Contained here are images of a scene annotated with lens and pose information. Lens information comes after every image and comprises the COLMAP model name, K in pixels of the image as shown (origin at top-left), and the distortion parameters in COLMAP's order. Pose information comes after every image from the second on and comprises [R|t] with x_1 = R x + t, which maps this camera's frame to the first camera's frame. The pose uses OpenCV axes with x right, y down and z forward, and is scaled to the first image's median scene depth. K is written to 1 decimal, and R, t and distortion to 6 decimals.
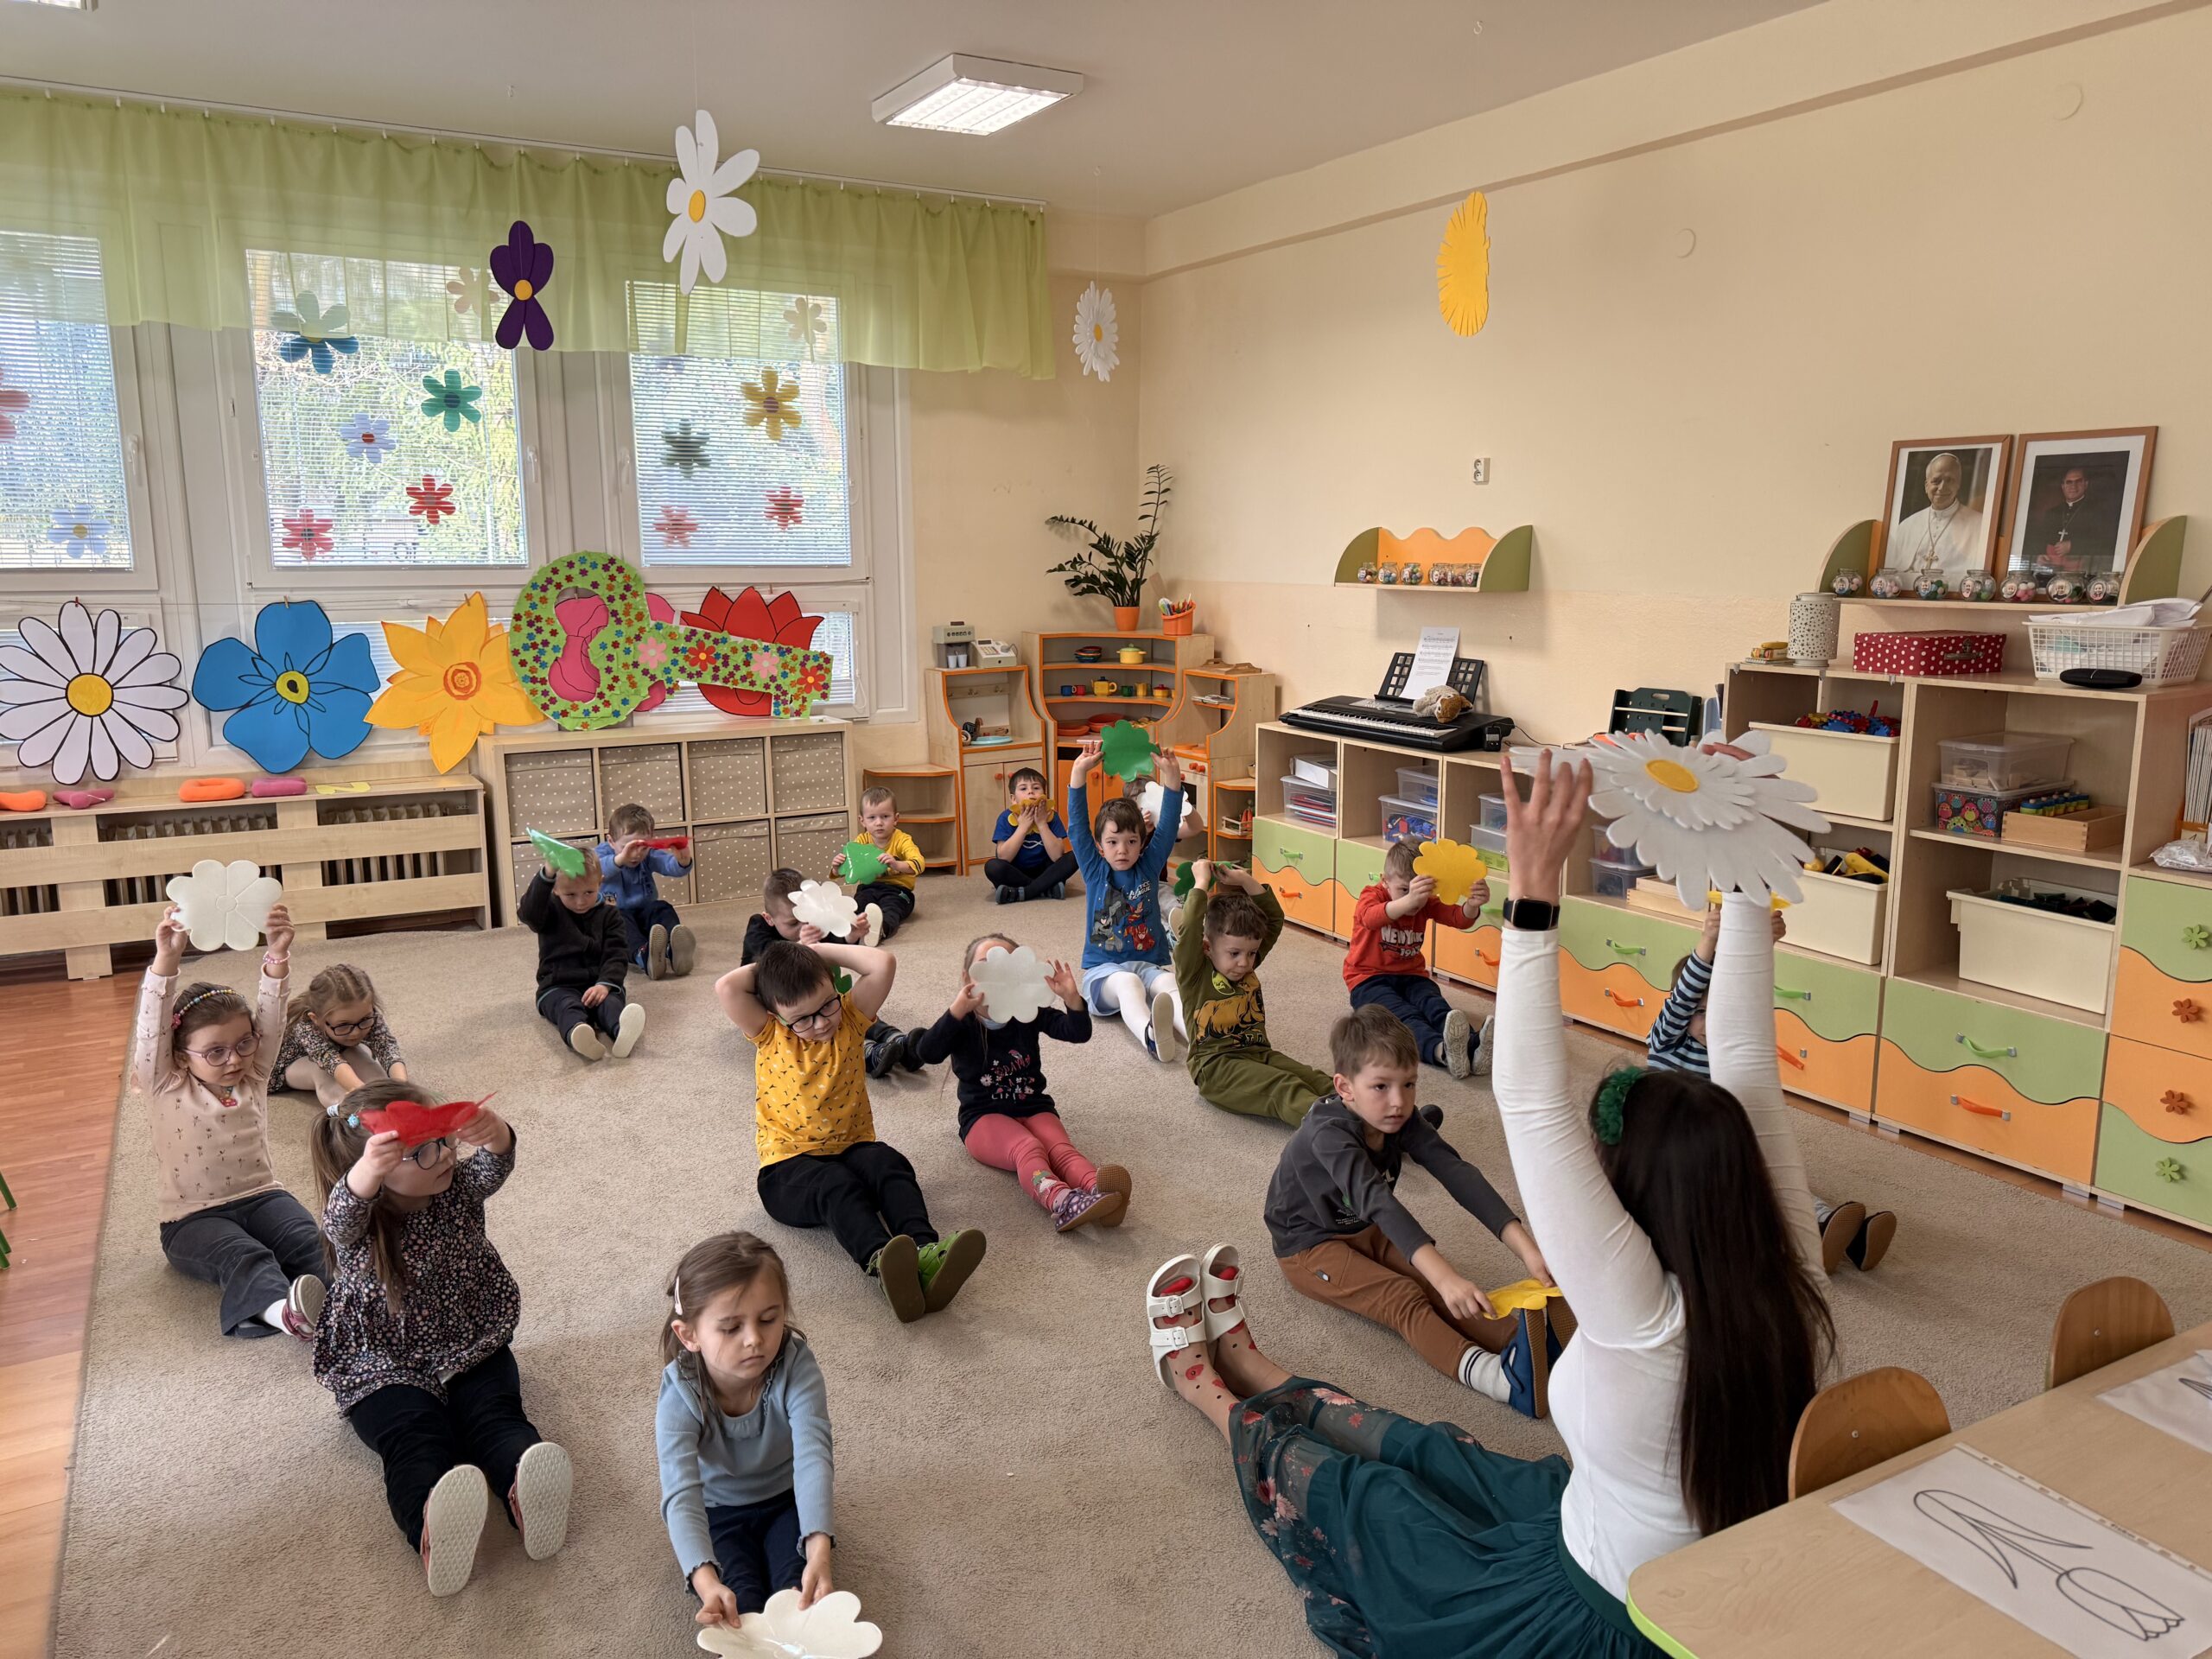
lens RADIAL K [[1565.3, 0, 1098.7], [0, 1565.3, 834.8], [0, 0, 1]] dist [0.062989, -0.072038]
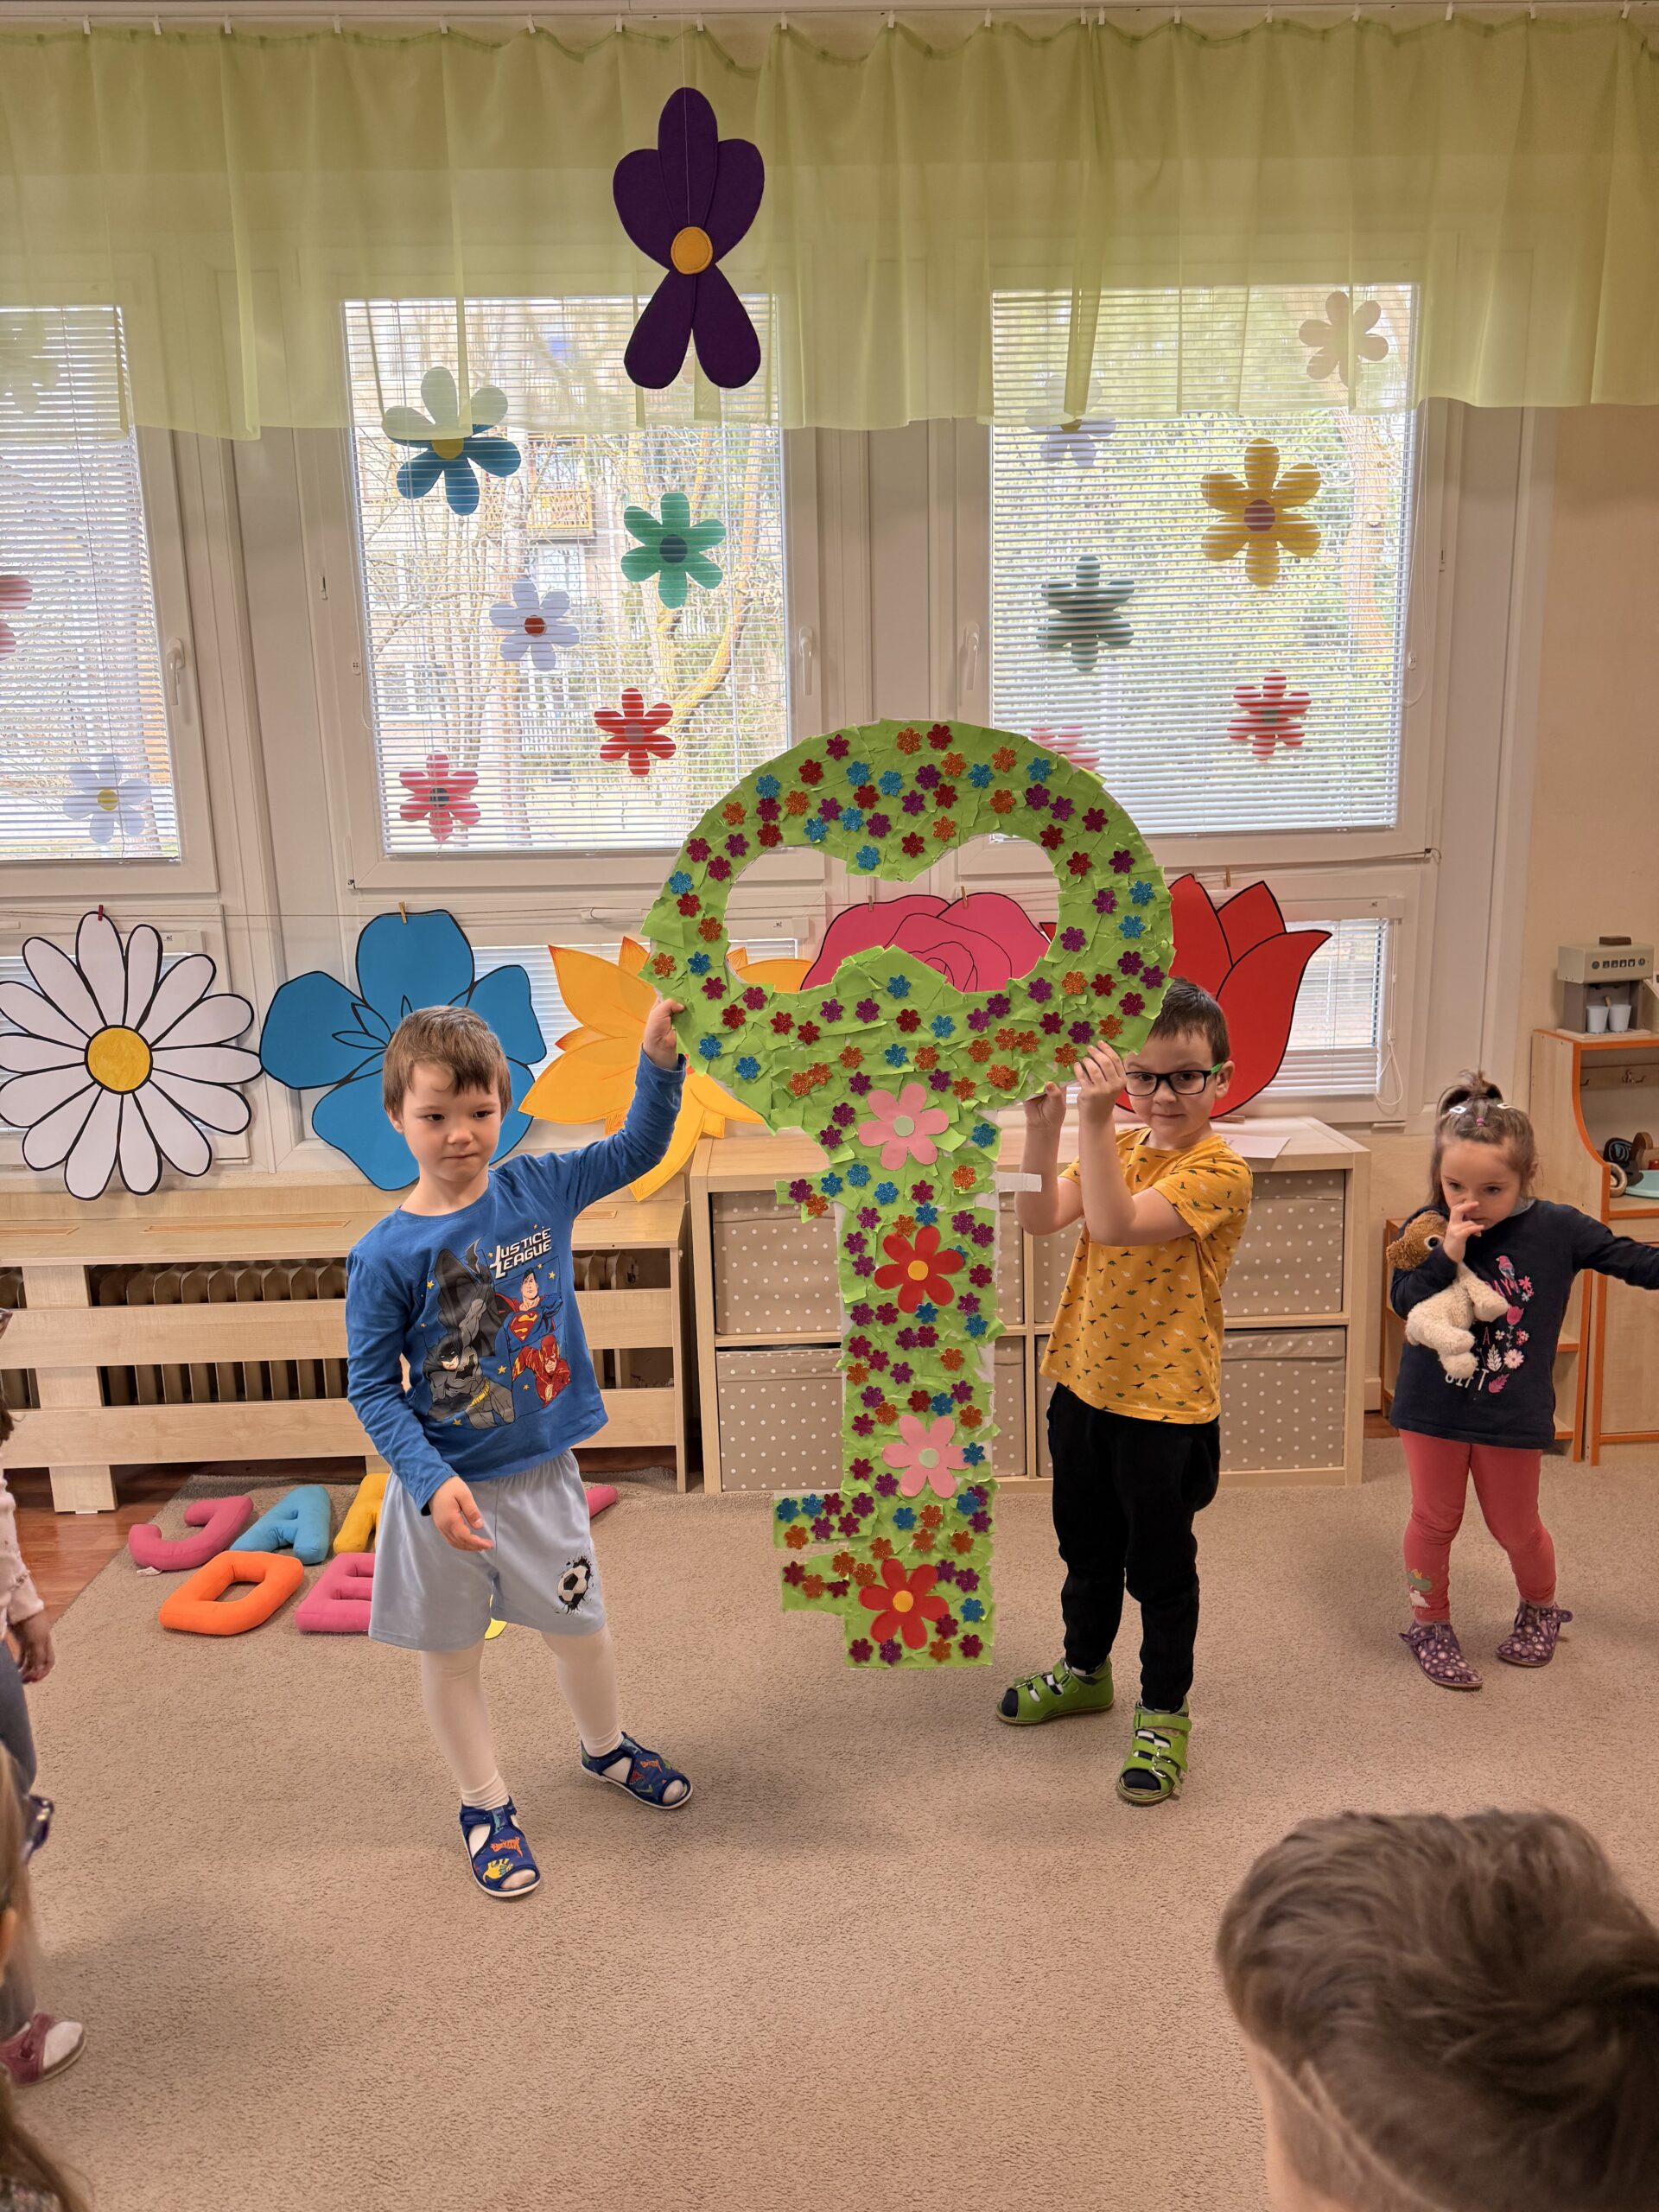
lens RADIAL K [[1602.3, 0, 829.5], [0, 1602.3, 1106.0], [0, 0, 1]] dist [0.108439, -0.120573]
pose [[0.883203, 0.073794, -0.463149, -0.079163], [-0.062690, 0.997257, 0.039349, -0.103472], [0.464782, -0.005718, 0.885407, 0.512092]]
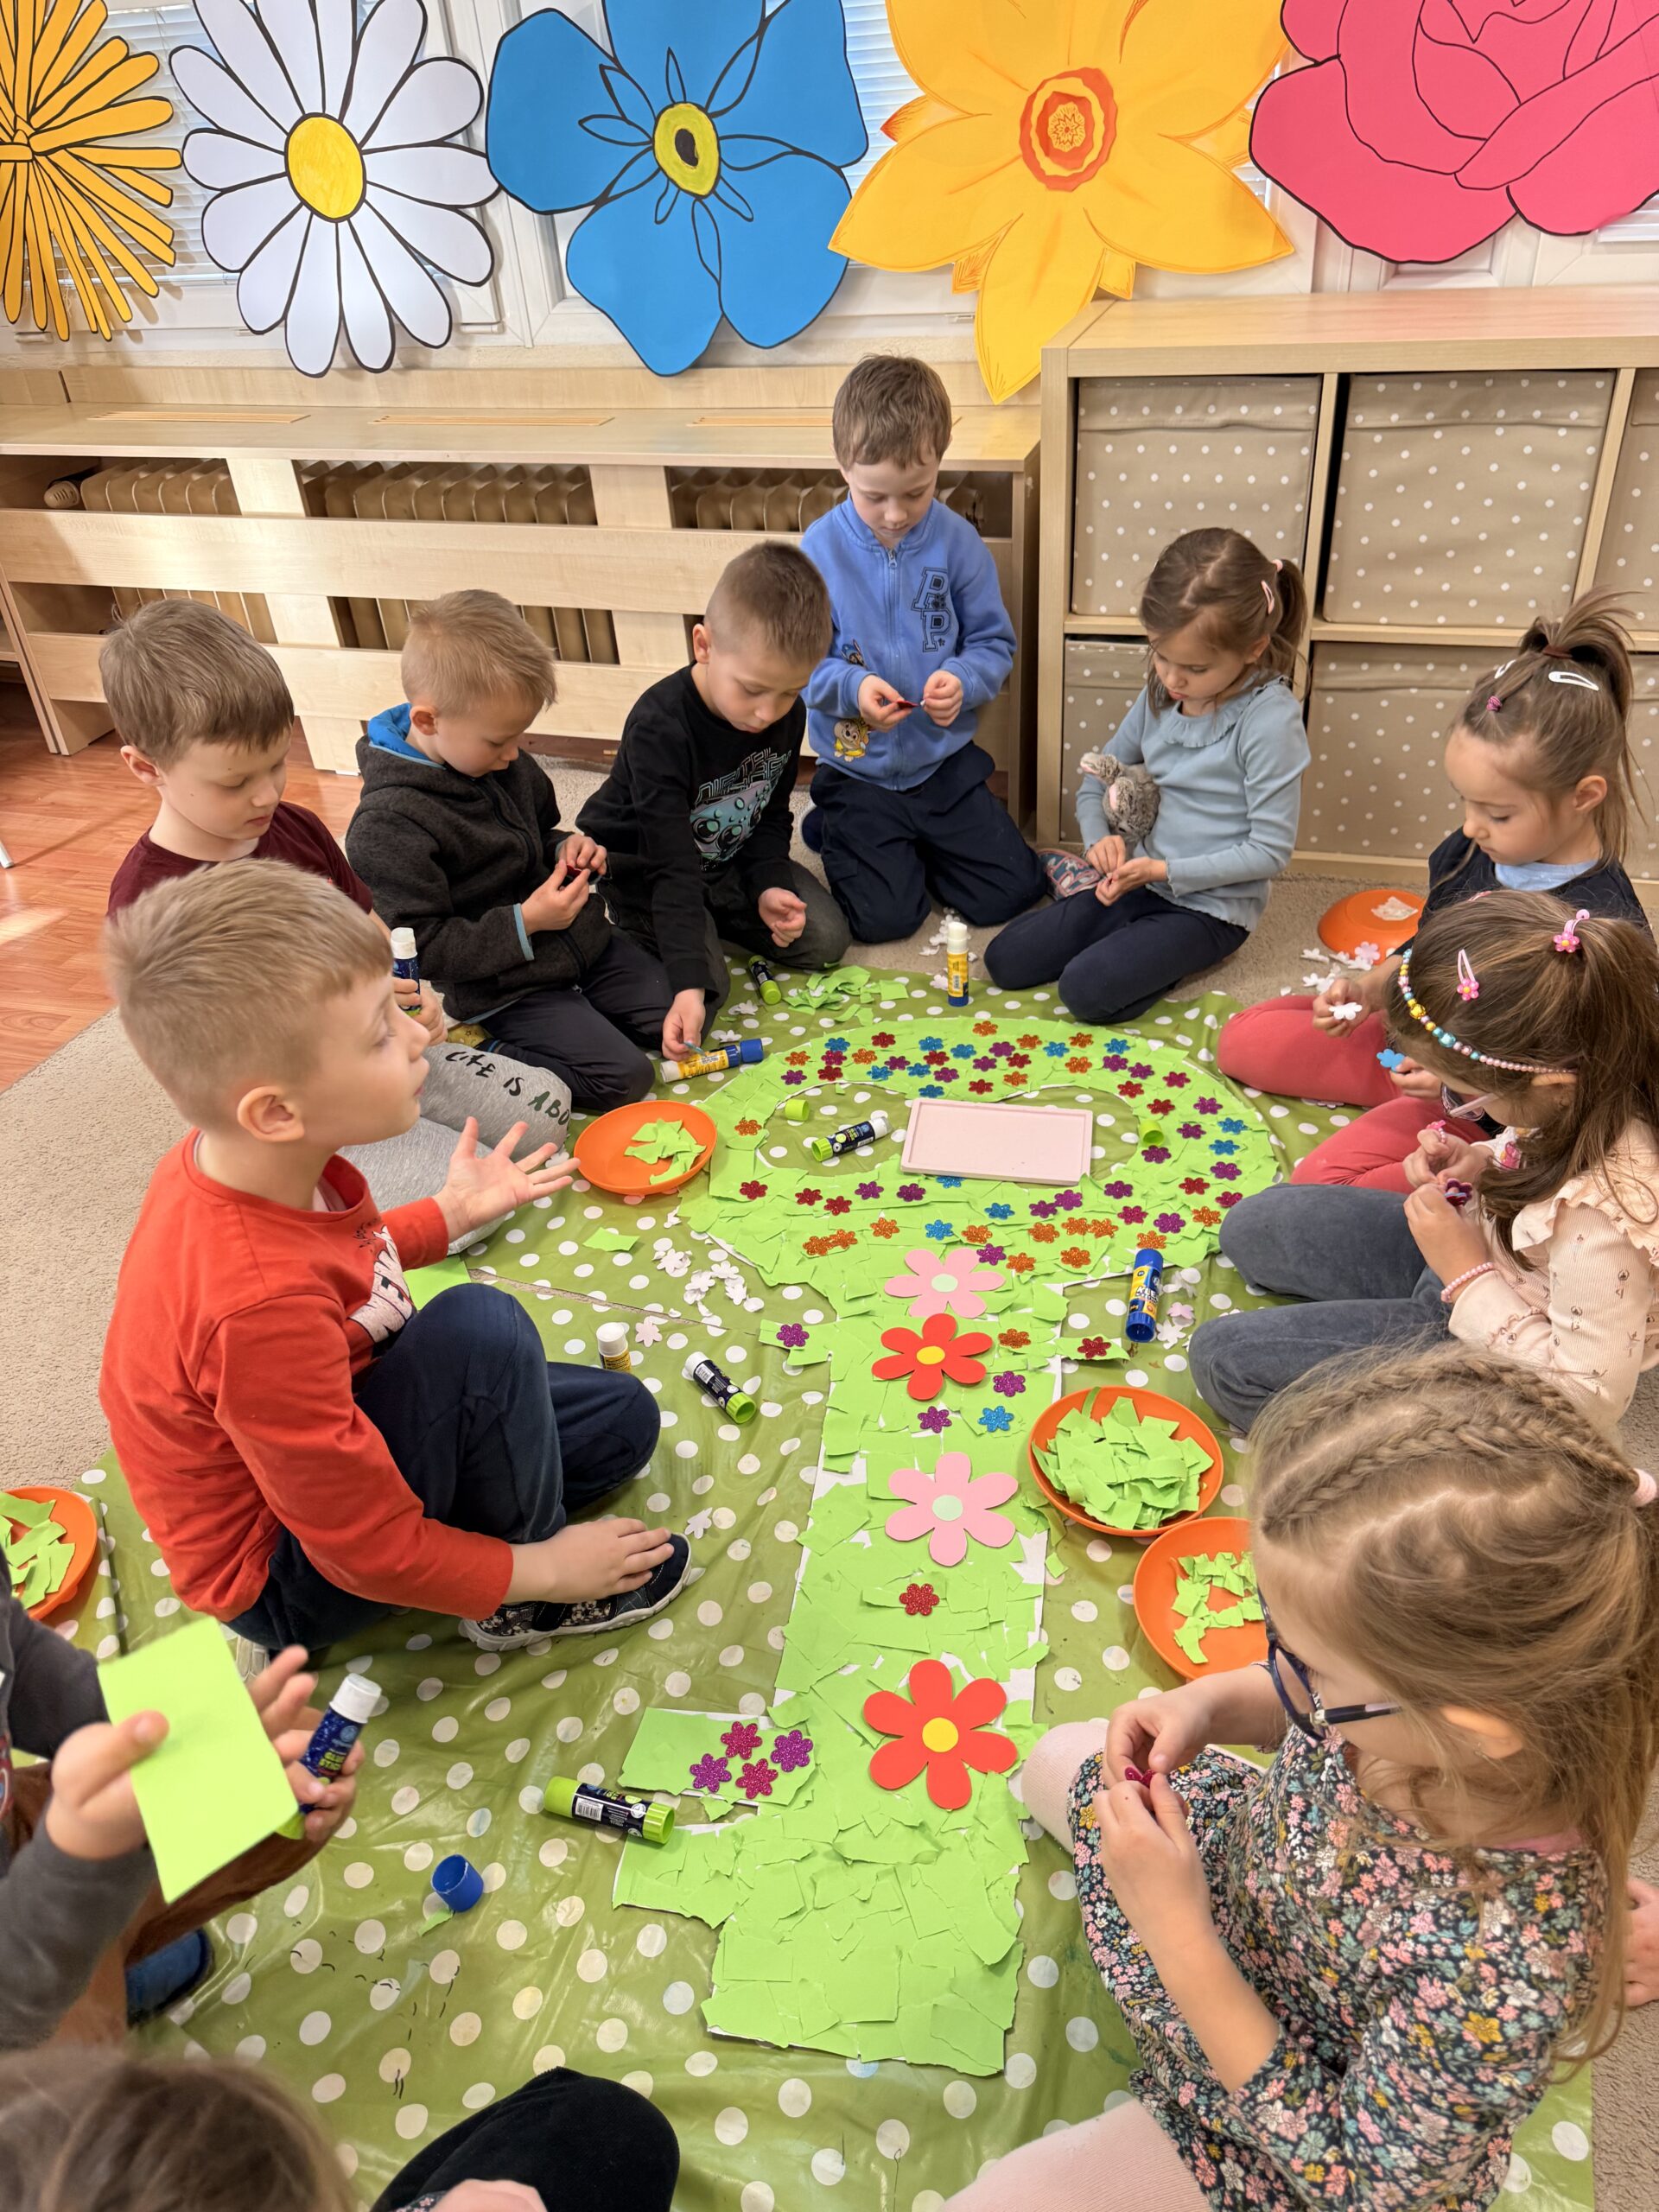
lens RADIAL K [[1618.3, 0, 825.7], [0, 1618.3, 1119.3], [0, 0, 1]] dist [0.008303, -0.006337]
pose [[0.666159, 0.392851, -0.633956, -0.118292], [-0.063952, 0.876982, 0.476248, -0.072855], [0.743063, -0.276714, 0.609333, 0.680645]]
